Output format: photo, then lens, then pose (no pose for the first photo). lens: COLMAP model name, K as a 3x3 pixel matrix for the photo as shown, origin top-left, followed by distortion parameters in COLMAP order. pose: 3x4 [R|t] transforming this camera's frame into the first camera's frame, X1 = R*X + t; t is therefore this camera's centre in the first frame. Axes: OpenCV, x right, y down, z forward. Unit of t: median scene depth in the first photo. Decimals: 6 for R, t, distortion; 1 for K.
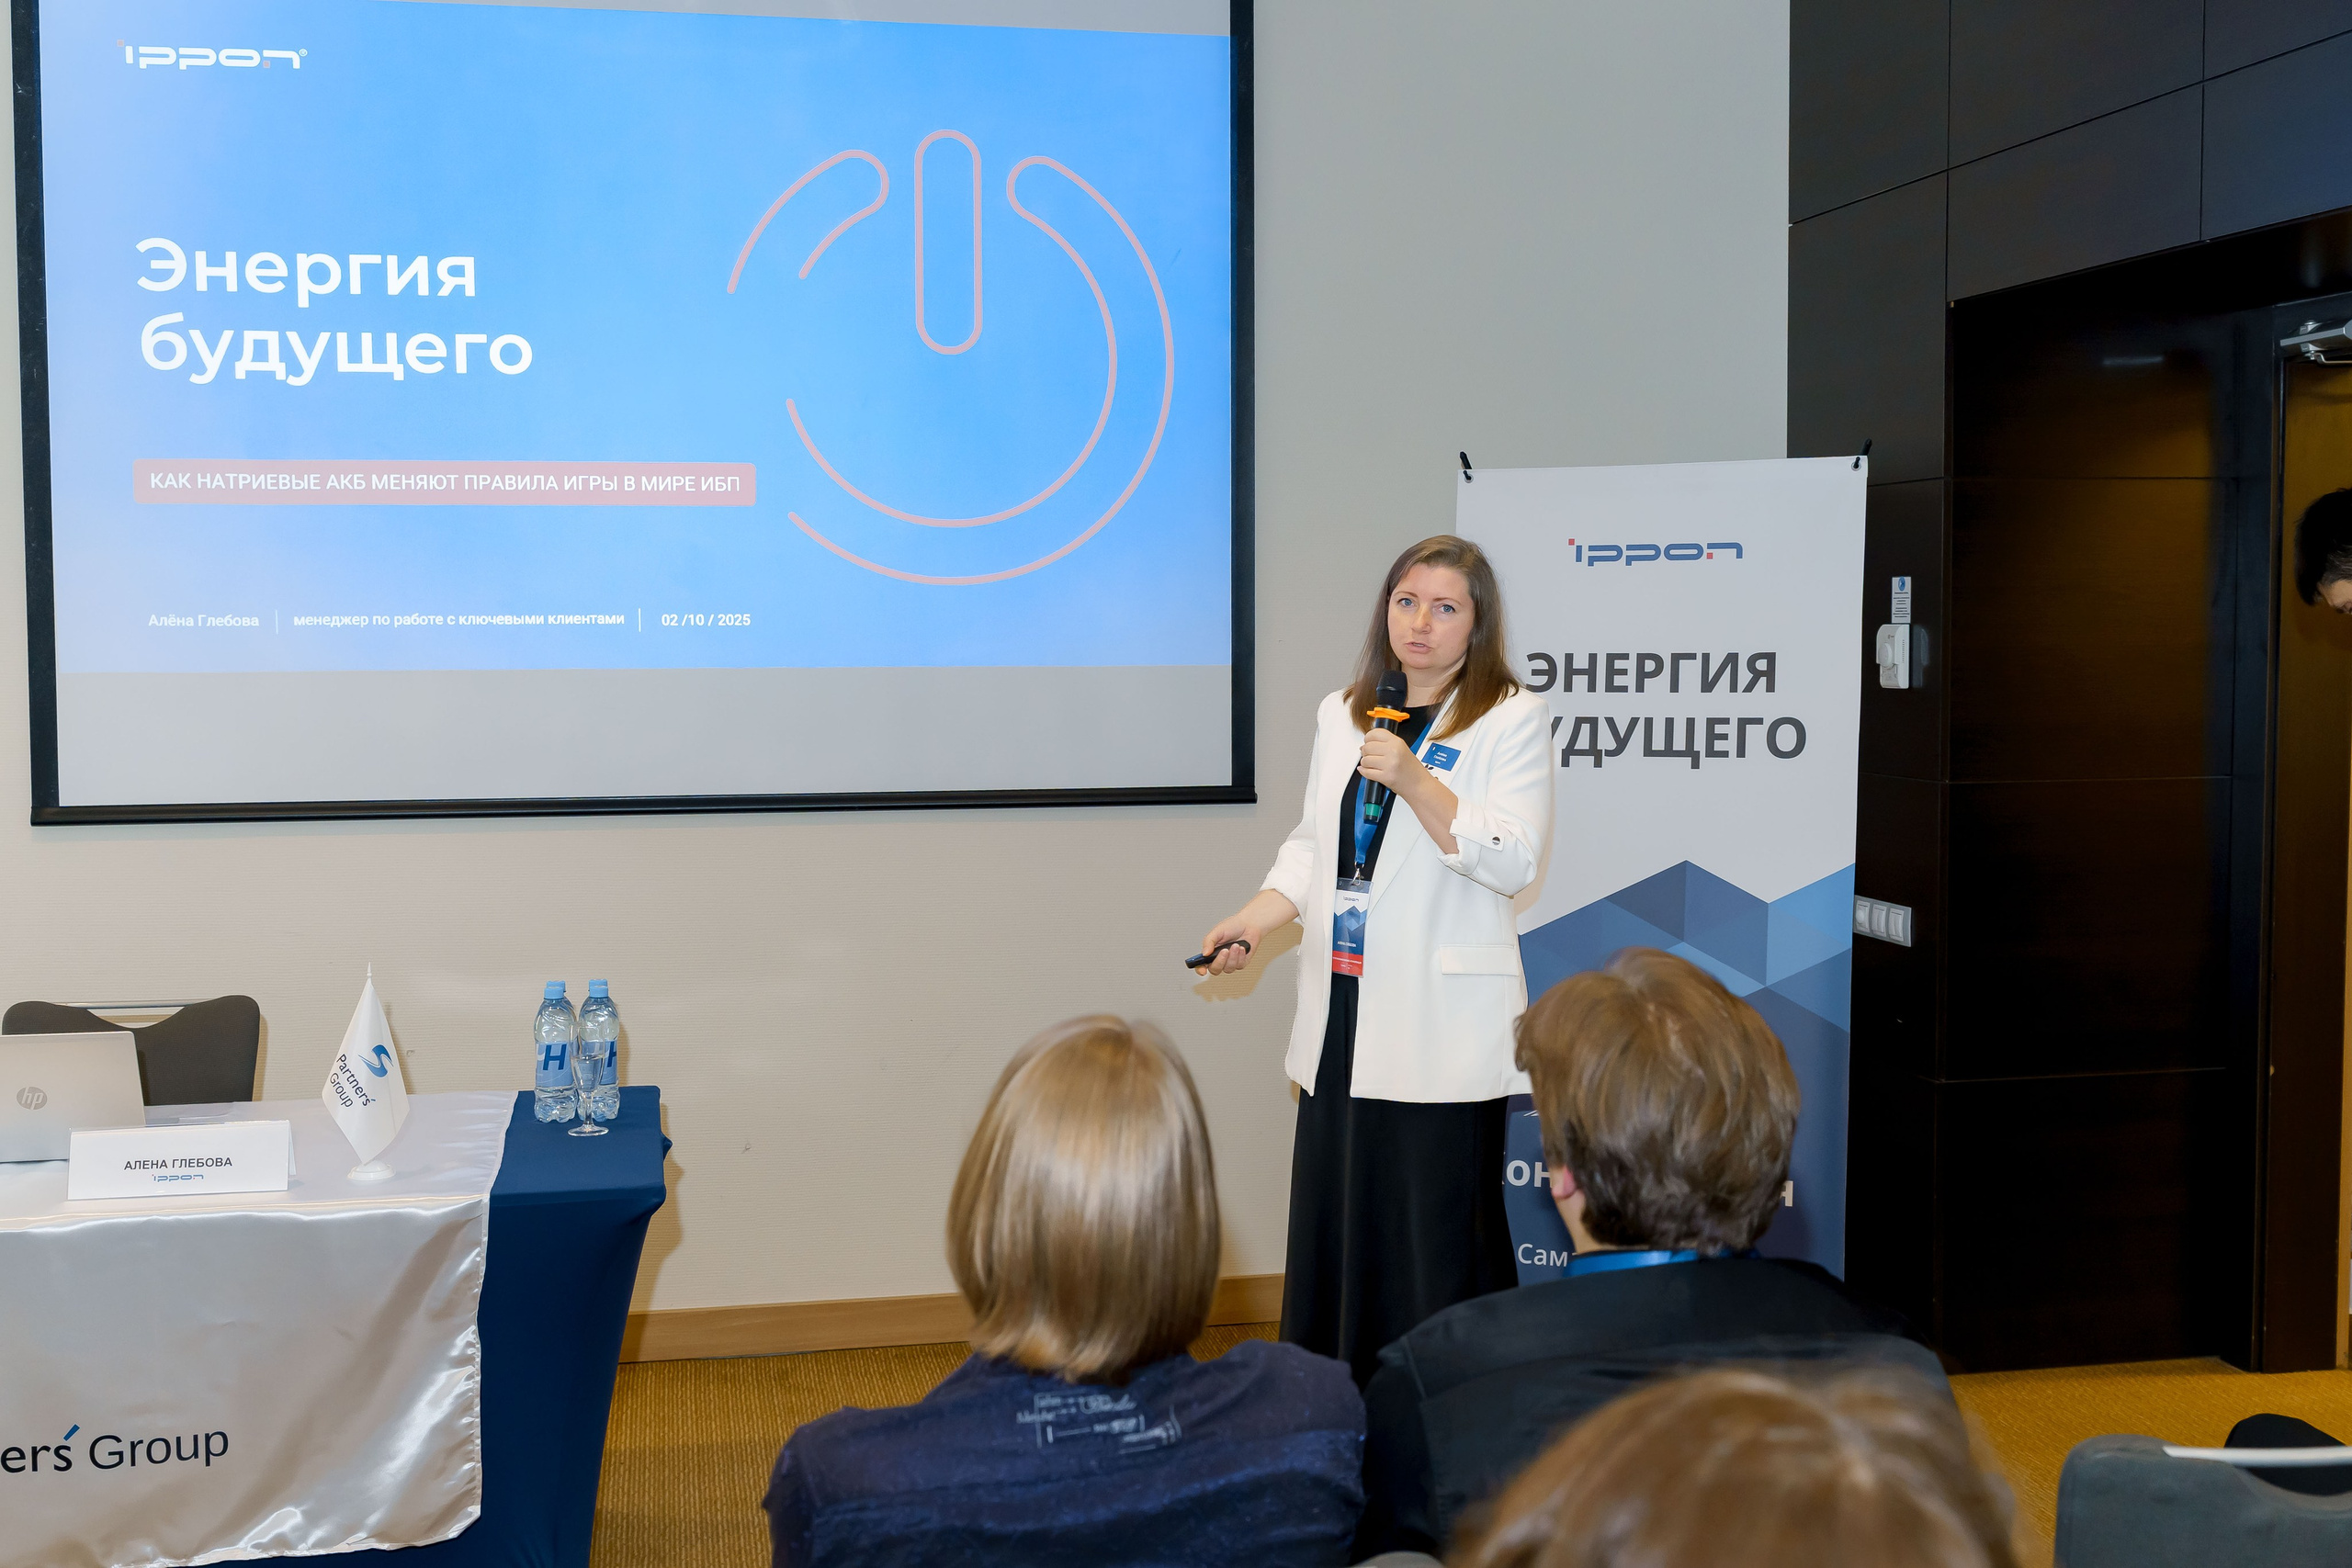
lens RADIAL K [[2509.6, 0, 1163.7], [0, 2509.6, 754.9], [0, 0, 1]] dist [-0.008905, 0.004335]
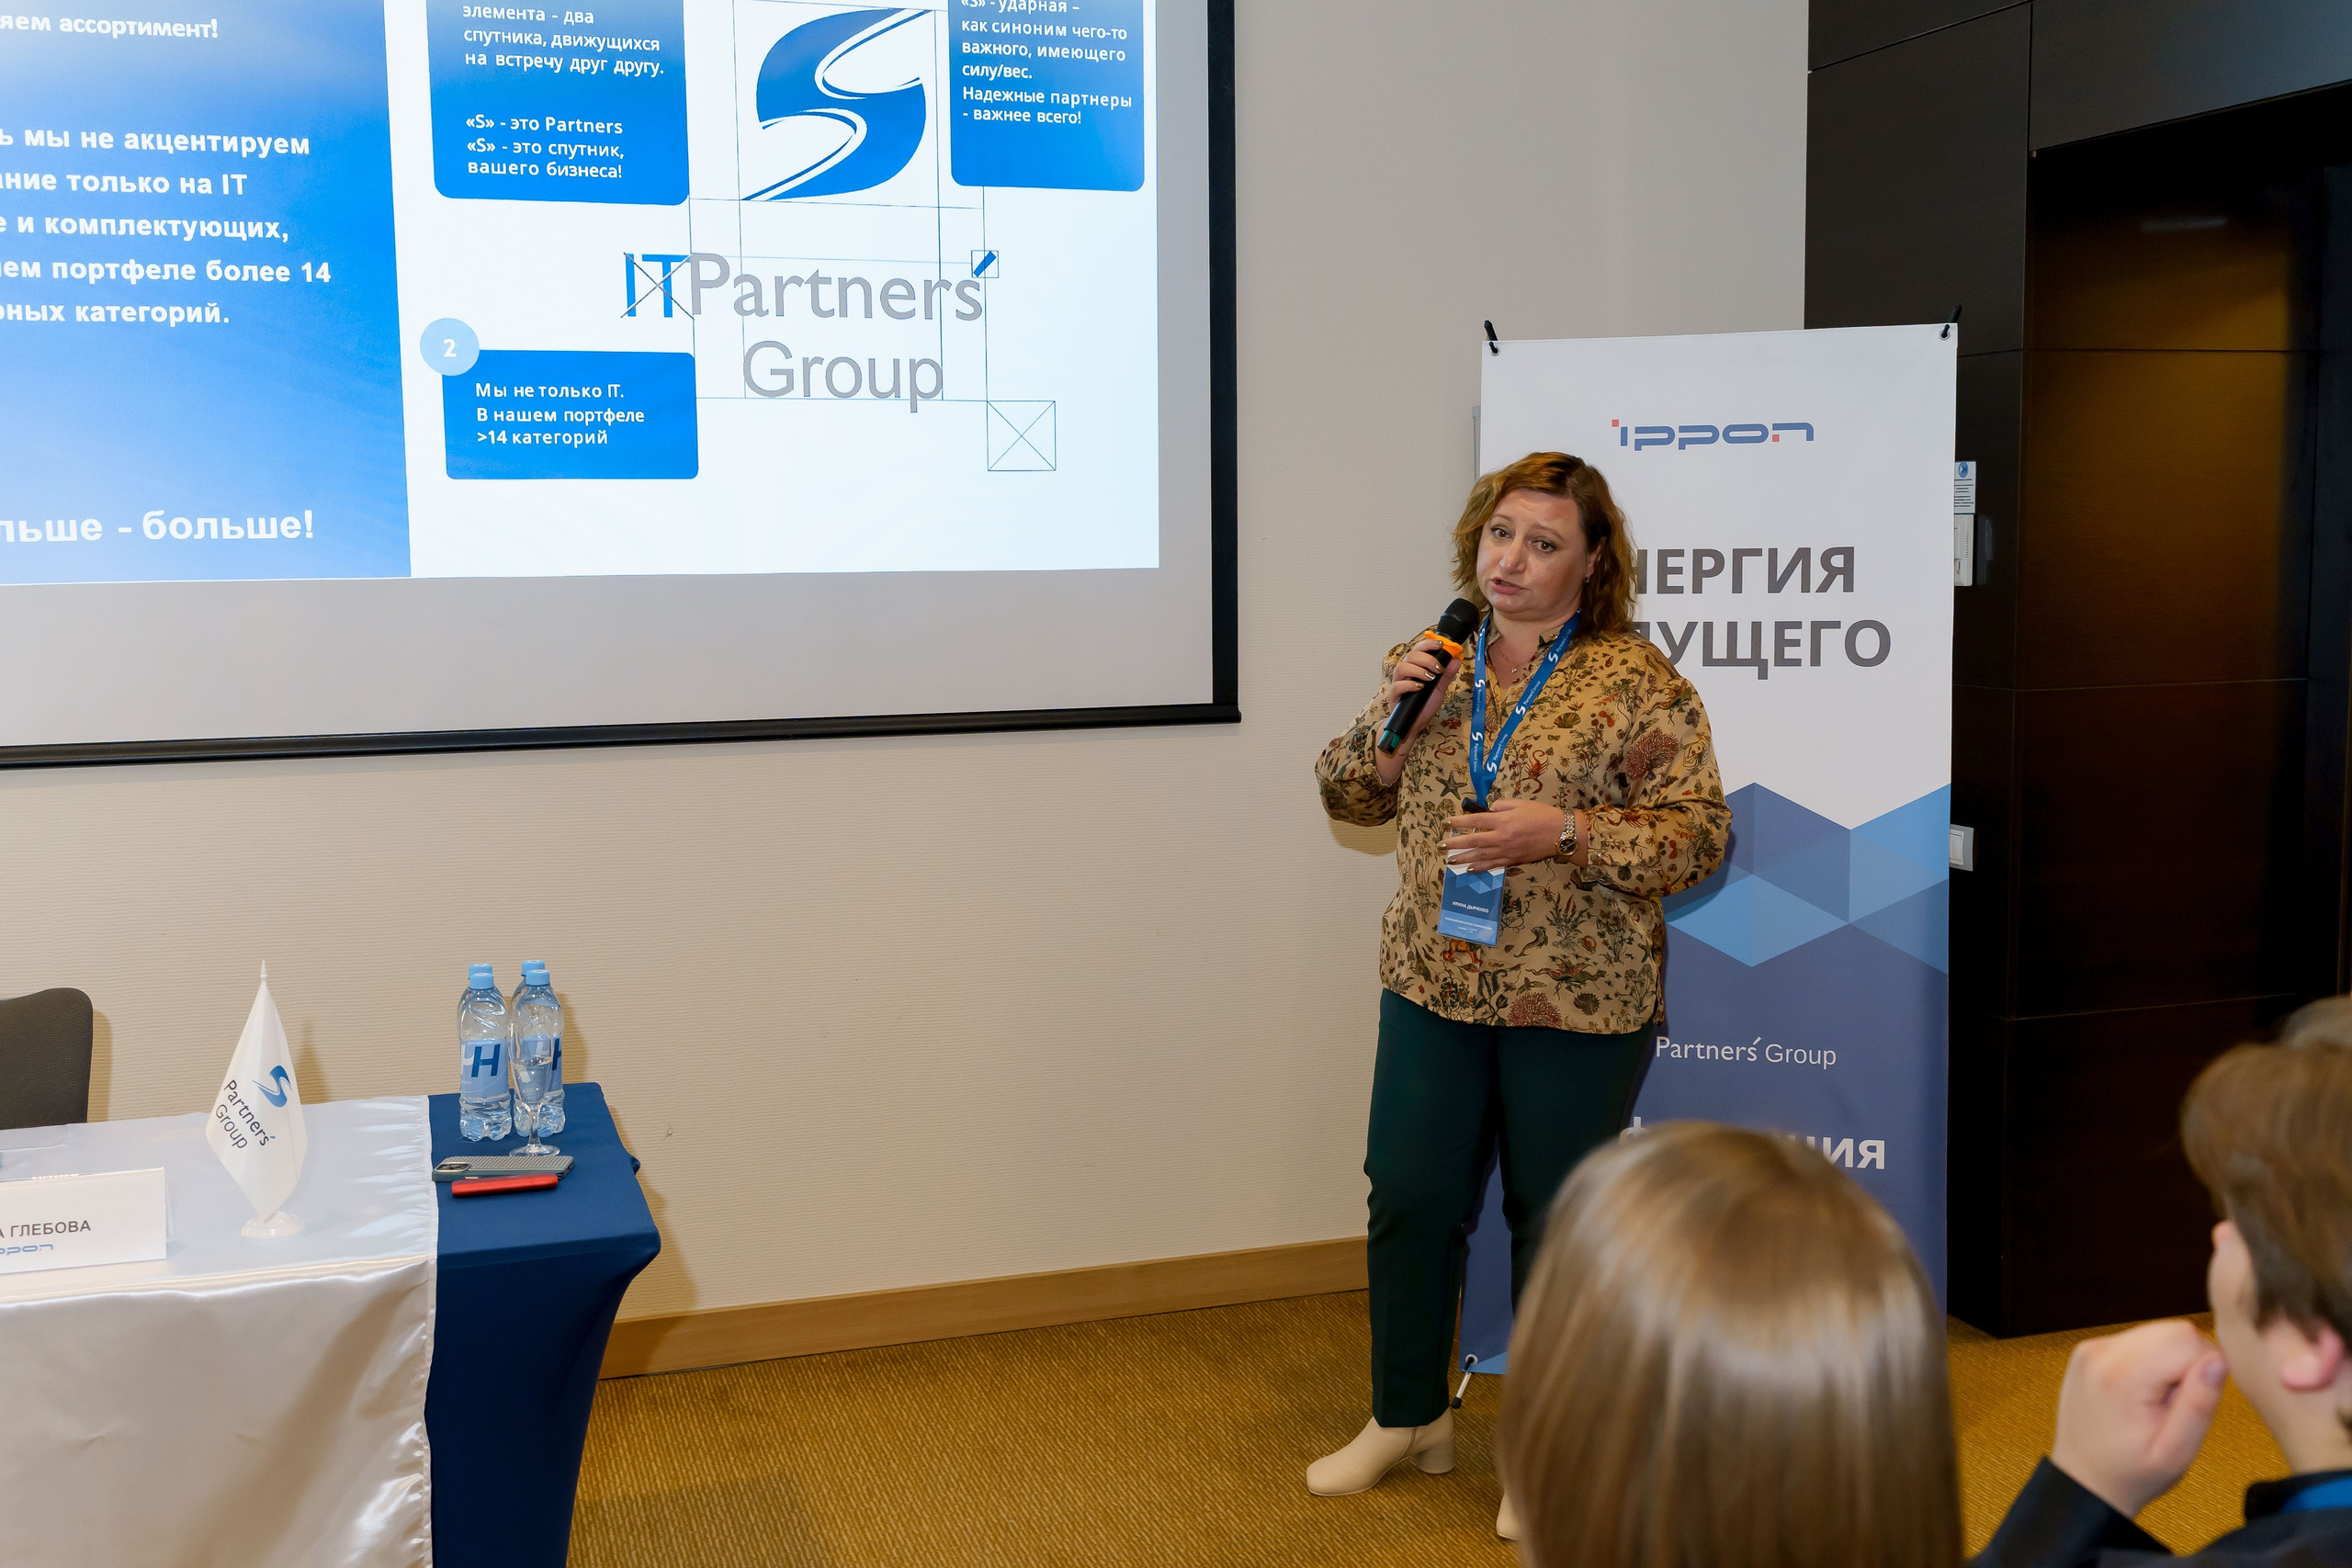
lens RADIAL K [[2420.8, 0, 1169.4], [0, 2420.8, 758.5], [0, 0, 1]] dist [0.006844, -0.018607]
pose [[0.993746, -0.017587, 0.110270, -0.090635], [0.012696, 0.998911, 0.044906, -0.007576], [-0.110940, -0.043225, 0.992887, 0.171531]]
